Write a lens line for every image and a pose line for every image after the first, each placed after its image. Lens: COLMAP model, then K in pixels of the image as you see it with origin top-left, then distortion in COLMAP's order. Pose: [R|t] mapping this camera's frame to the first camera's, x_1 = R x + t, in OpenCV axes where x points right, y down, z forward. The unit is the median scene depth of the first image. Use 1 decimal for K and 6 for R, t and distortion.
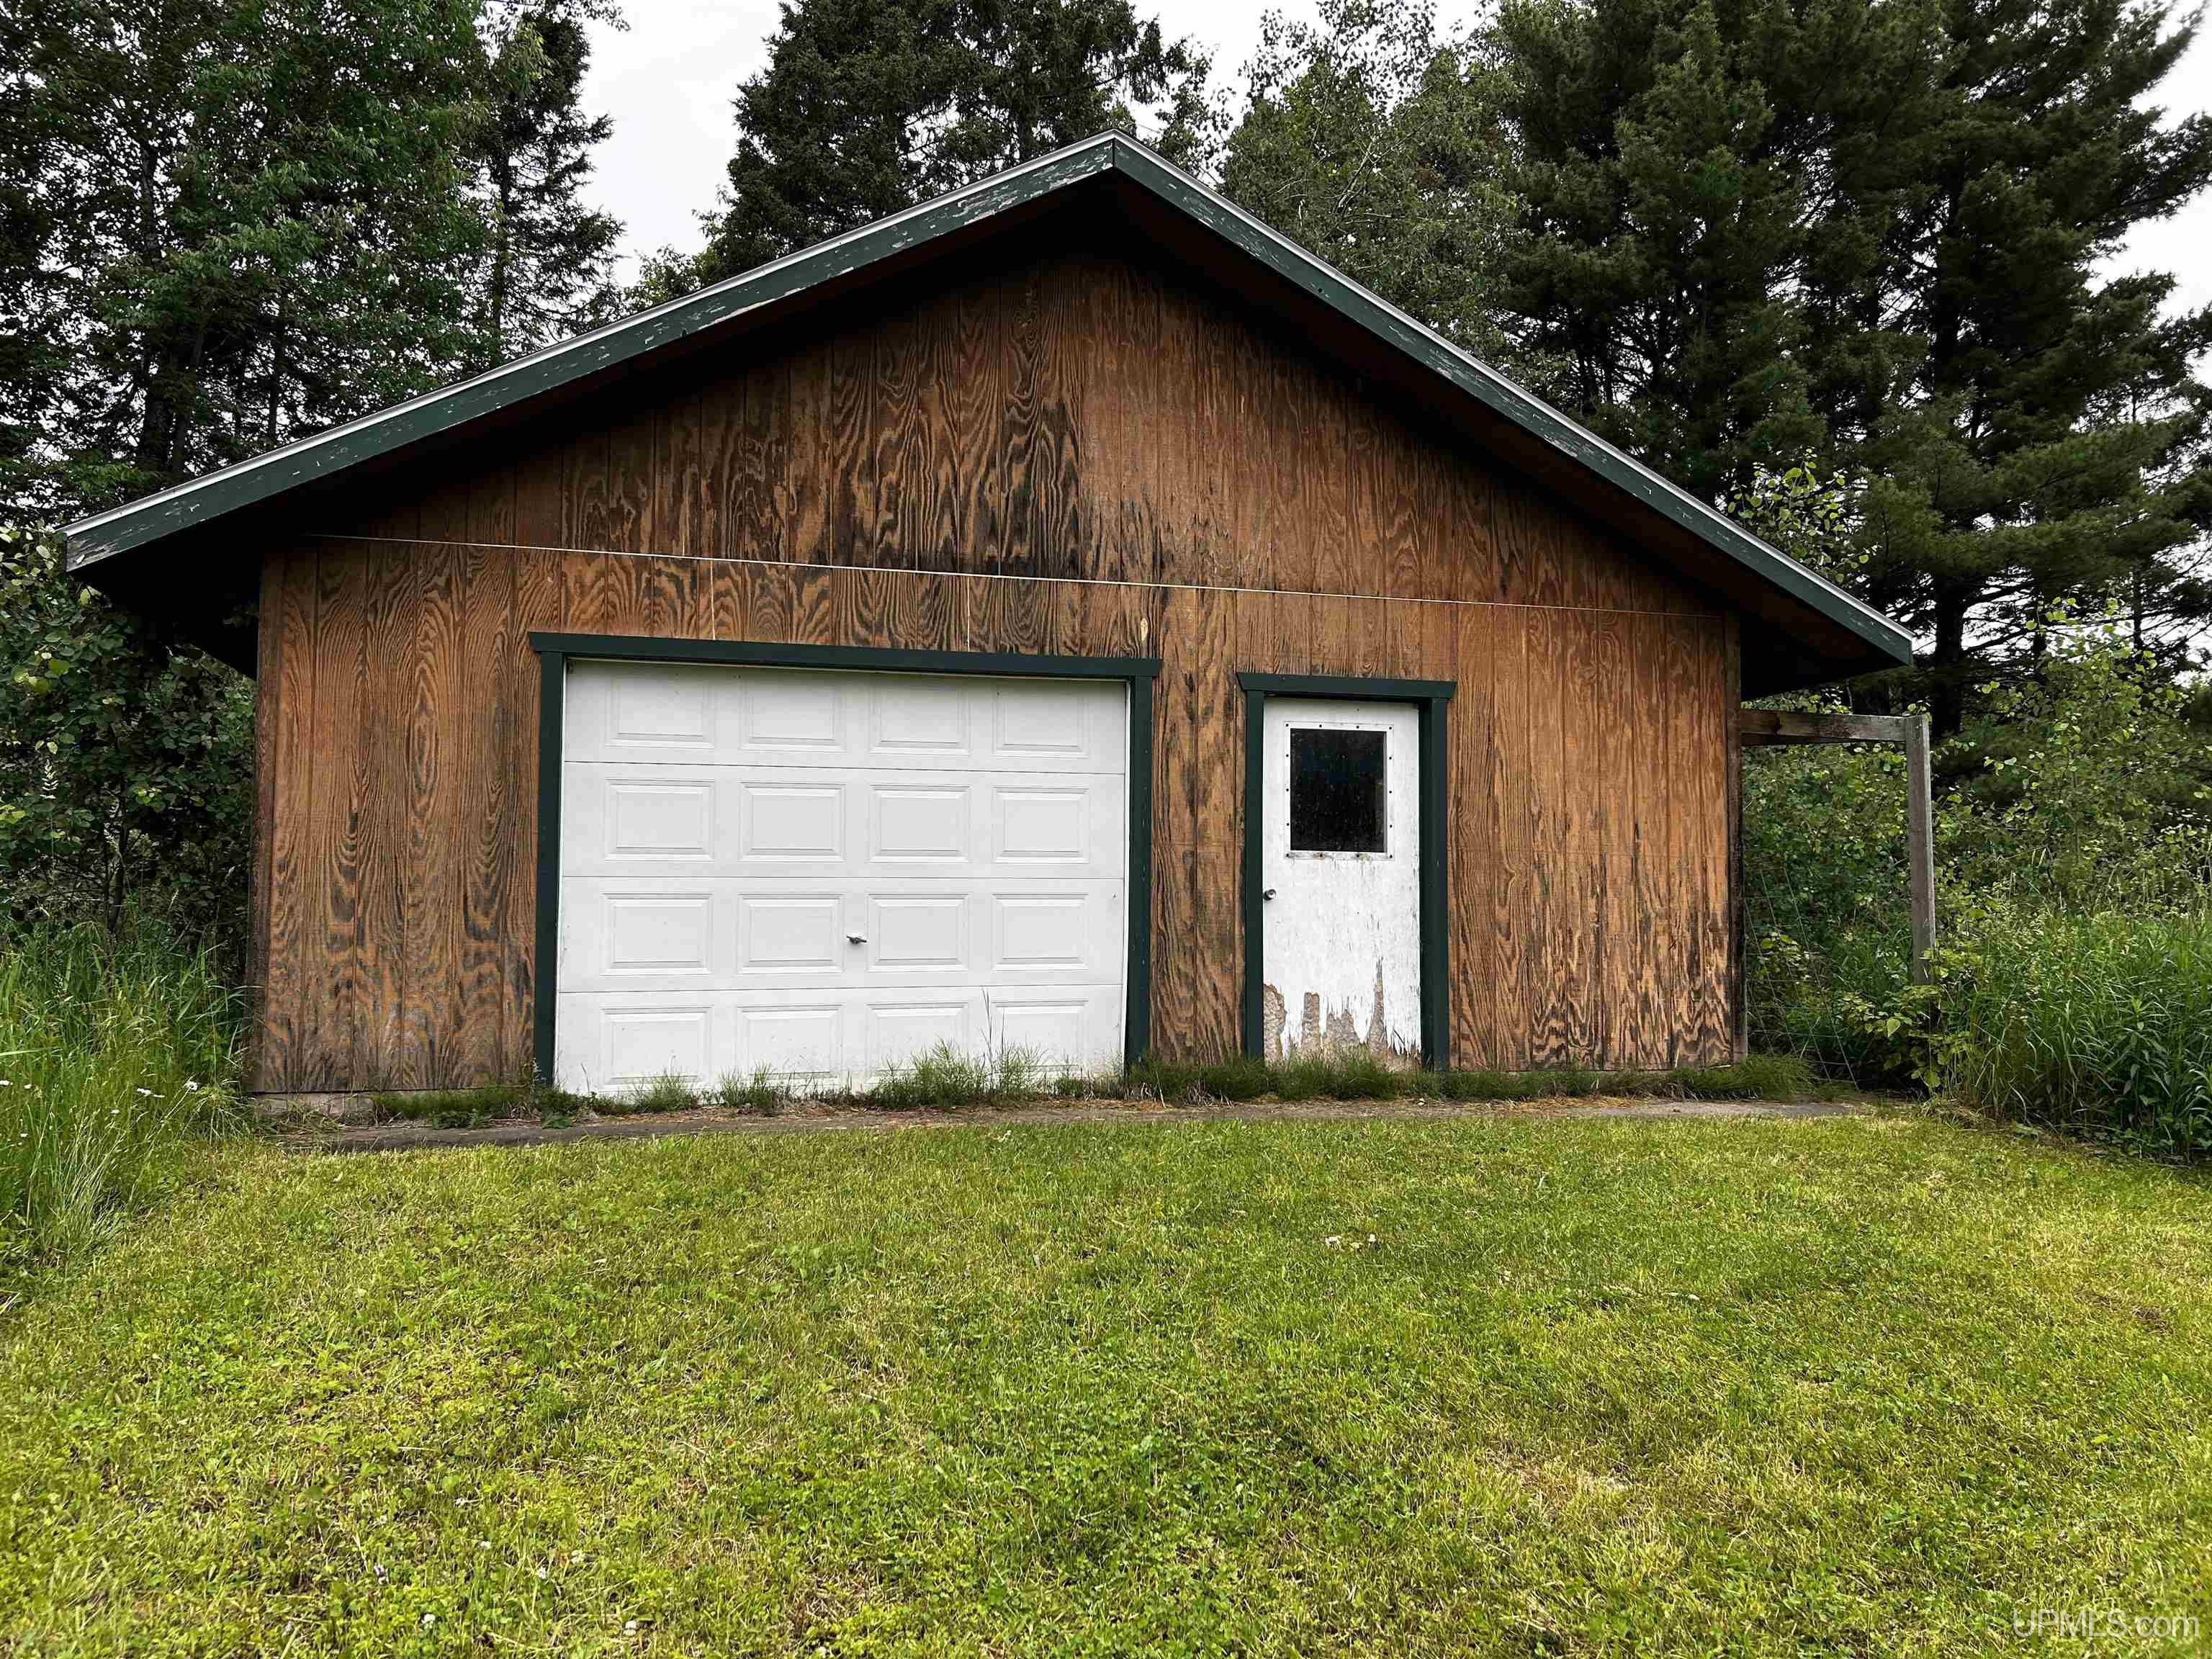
lens RADIAL K [[1593.8, 0, 1106.0], [0, 1593.8, 829.5], [0, 0, 1]] dist [0.022115, -0.041105]
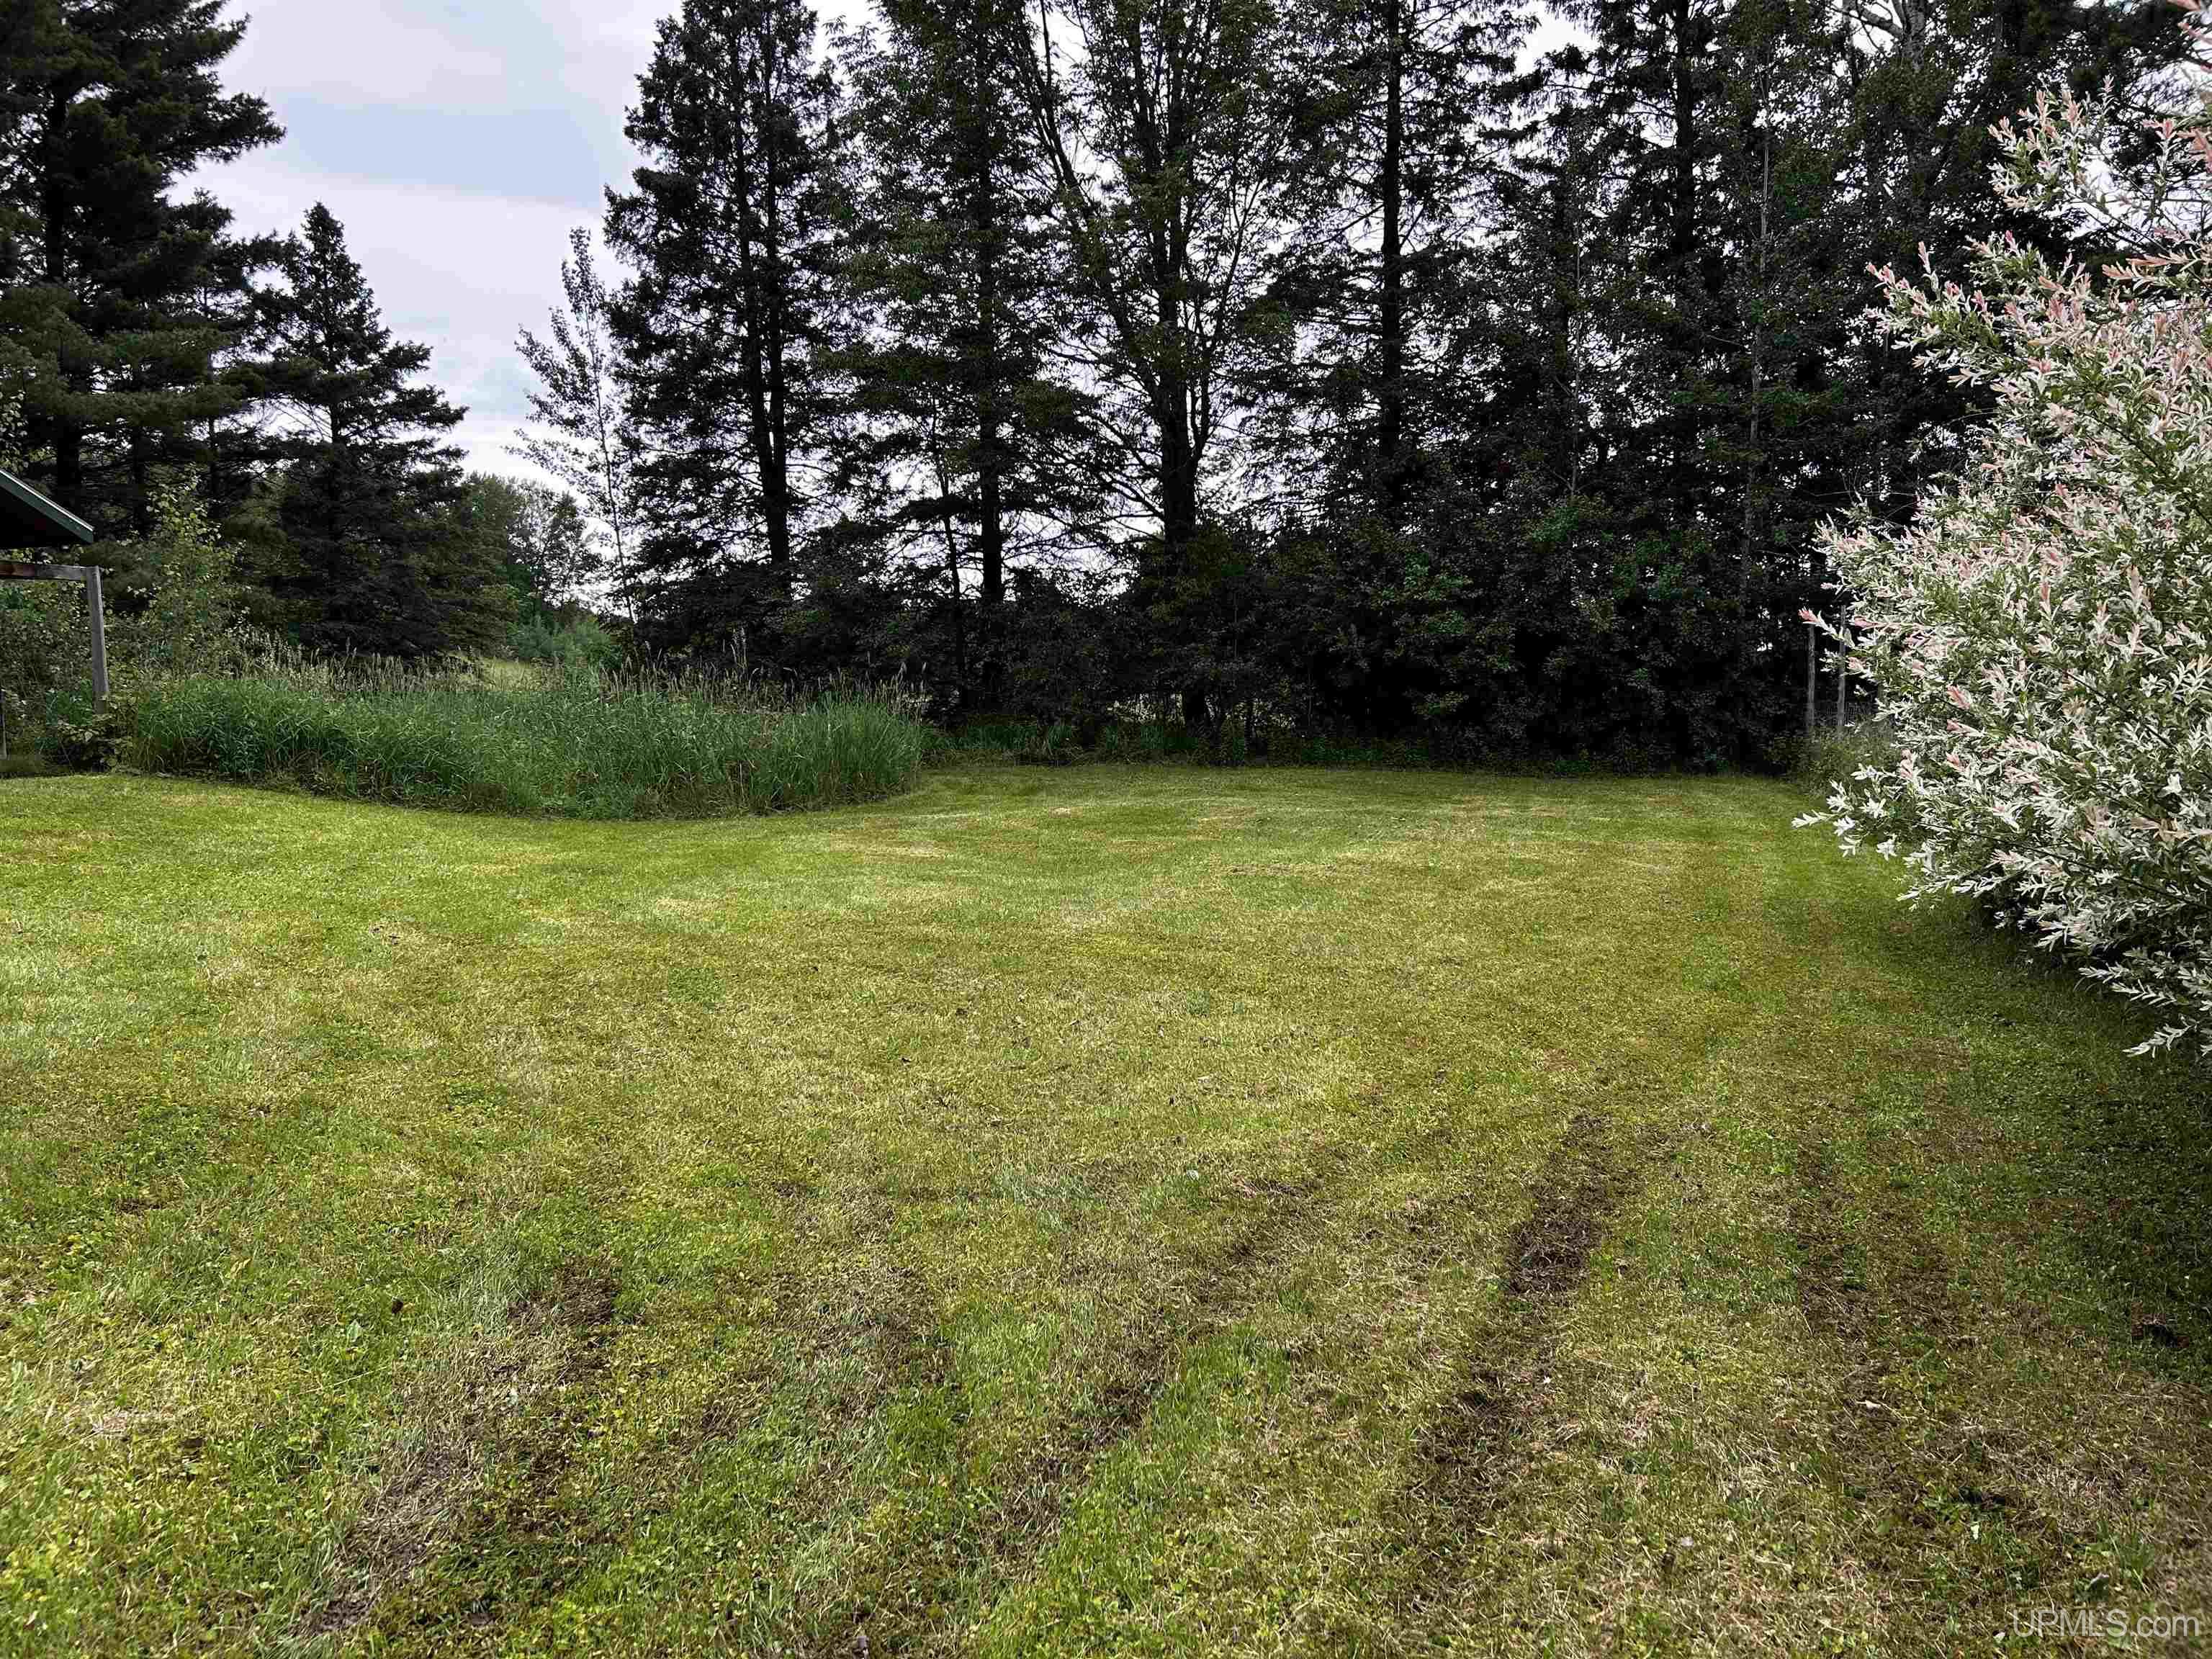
lens RADIAL K [[1593.8, 0, 1106.0], [0, 1593.8, 829.5], [0, 0, 1]] dist [0.022115, -0.041105]
pose [[0.482316, -0.097955, 0.870504, -0.194490], [-0.009030, 0.993120, 0.116755, 0.001646], [-0.875951, -0.064173, 0.478113, -0.320399]]
